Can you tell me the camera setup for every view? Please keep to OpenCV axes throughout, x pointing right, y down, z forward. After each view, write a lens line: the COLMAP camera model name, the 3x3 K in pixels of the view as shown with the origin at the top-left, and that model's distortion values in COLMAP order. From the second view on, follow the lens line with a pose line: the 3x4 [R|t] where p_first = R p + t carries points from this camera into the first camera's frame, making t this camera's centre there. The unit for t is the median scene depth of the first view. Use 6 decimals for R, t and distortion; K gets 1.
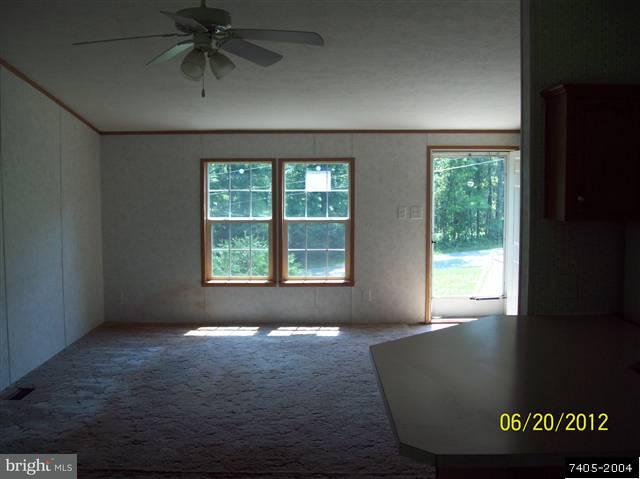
lens RADIAL K [[689.8, 0, 320.0], [0, 689.8, 239.5], [0, 0, 1]] dist [-0.141863, 0.042131]
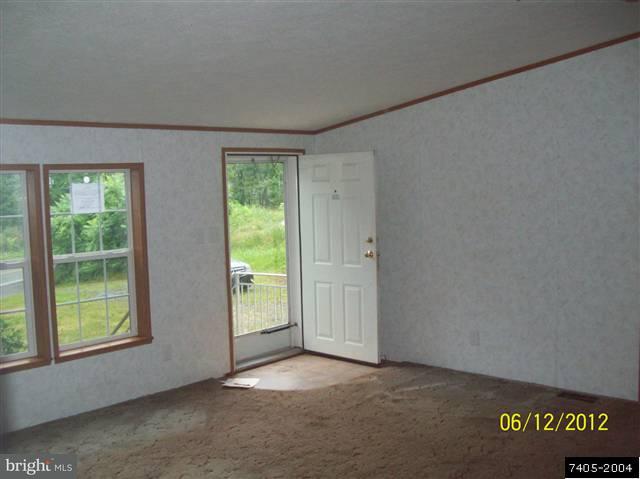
lens RADIAL K [[689.8, 0, 320.0], [0, 689.8, 239.5], [0, 0, 1]] dist [-0.141863, 0.042131]
pose [[0.653644, -0.076663, 0.752909, -0.361879], [0.082824, 0.996127, 0.029524, -0.045415], [-0.752256, 0.043060, 0.657462, 0.396606]]
